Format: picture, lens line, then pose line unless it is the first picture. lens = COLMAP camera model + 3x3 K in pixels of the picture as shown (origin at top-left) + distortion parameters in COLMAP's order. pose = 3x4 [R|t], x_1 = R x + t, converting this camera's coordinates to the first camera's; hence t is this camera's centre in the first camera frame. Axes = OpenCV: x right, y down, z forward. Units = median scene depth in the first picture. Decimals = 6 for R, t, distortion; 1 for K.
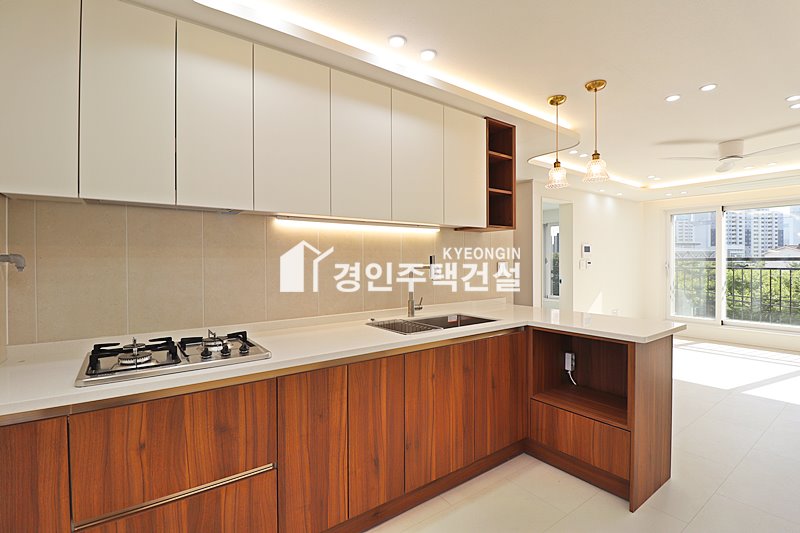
lens RADIAL K [[373.9, 0, 400.1], [0, 373.9, 262.5], [0, 0, 1]] dist [-0.001644, -0.012615]
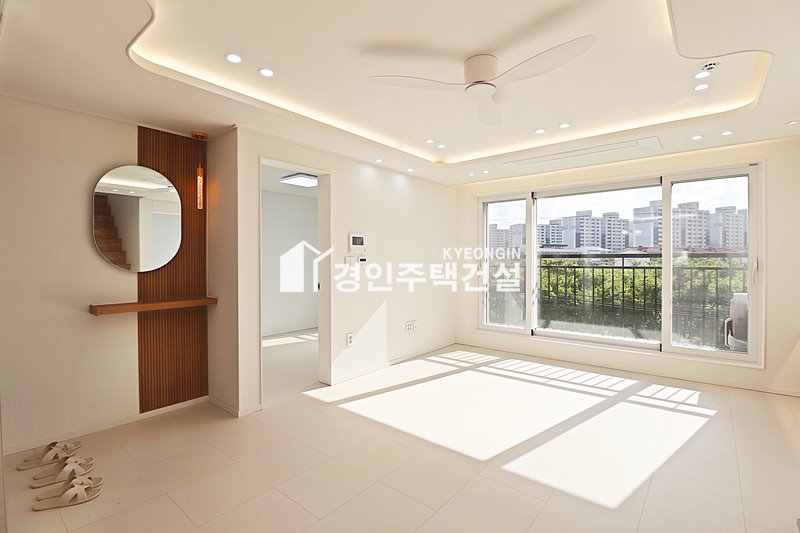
lens RADIAL K [[372.5, 0, 401.4], [0, 372.5, 262.0], [0, 0, 1]] dist [-0.000583, -0.013088]
pose [[0.967370, -0.000453, 0.253368, 1.134918], [0.000100, 0.999999, 0.001406, 0.010772], [-0.253369, -0.001334, 0.967369, 0.807180]]
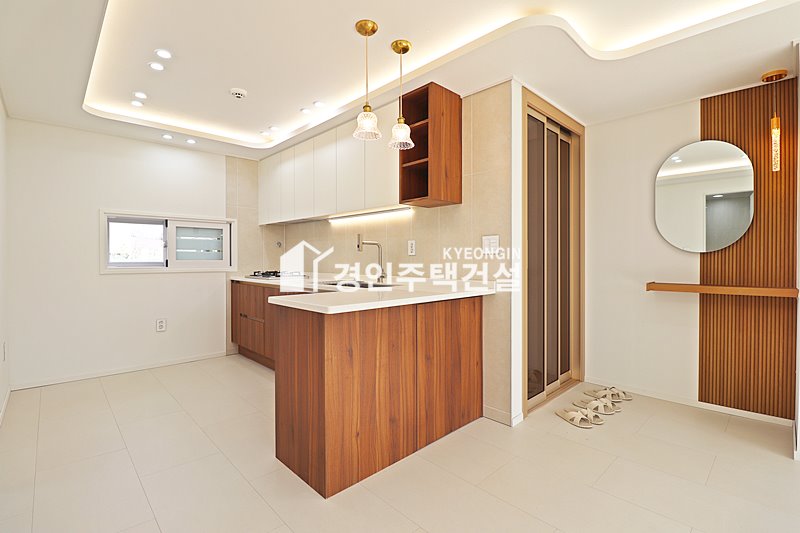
lens RADIAL K [[372.5, 0, 401.4], [0, 372.5, 262.0], [0, 0, 1]] dist [-0.000583, -0.013088]
pose [[0.137998, 0.014695, -0.990323, 1.752796], [-0.003757, 0.999890, 0.014314, 0.074438], [0.990425, 0.001745, 0.138039, 1.195719]]
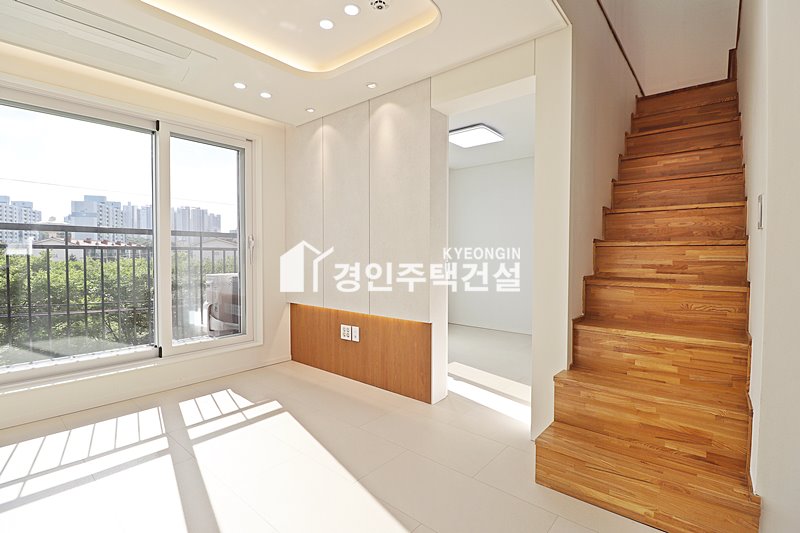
lens RADIAL K [[373.7, 0, 407.8], [0, 373.7, 262.2], [0, 0, 1]] dist [-0.001602, -0.012915]
pose [[-0.247669, -0.016582, 0.968703, 1.328570], [0.002420, 0.999840, 0.017734, 0.092667], [-0.968842, 0.006736, -0.247589, 1.840241]]
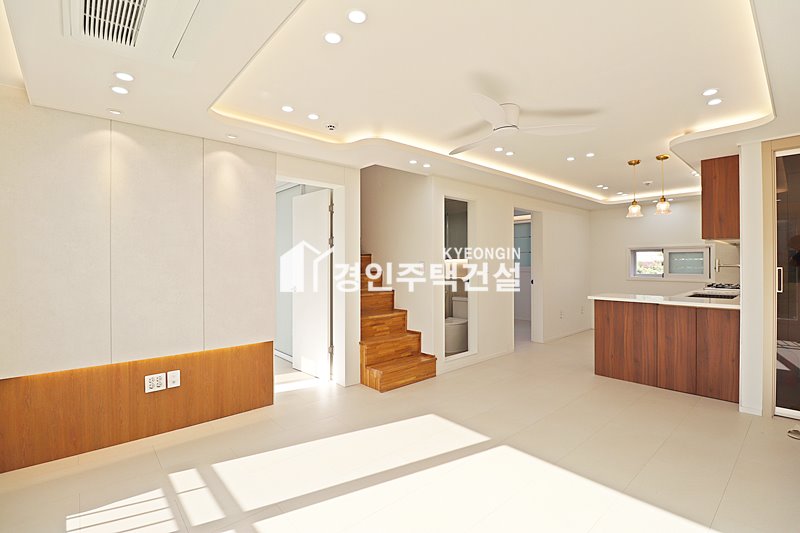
lens RADIAL K [[368.7, 0, 404.5], [0, 368.7, 264.3], [0, 0, 1]] dist [-0.001131, -0.011514]
pose [[-0.994917, 0.009545, -0.100248, 2.194024], [0.008801, 0.999930, 0.007864, -0.027751], [0.100316, 0.006942, -0.994931, 3.217927]]
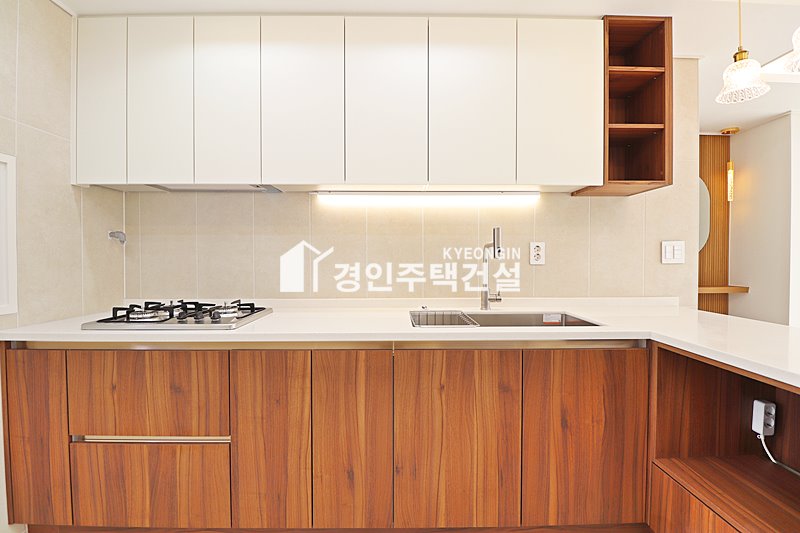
lens RADIAL K [[368.7, 0, 404.5], [0, 368.7, 264.3], [0, 0, 1]] dist [-0.001131, -0.011514]
pose [[0.815041, 0.014018, -0.579234, 0.443155], [-0.006035, 0.999858, 0.015706, 0.052369], [0.579372, -0.009305, 0.815010, 0.369309]]
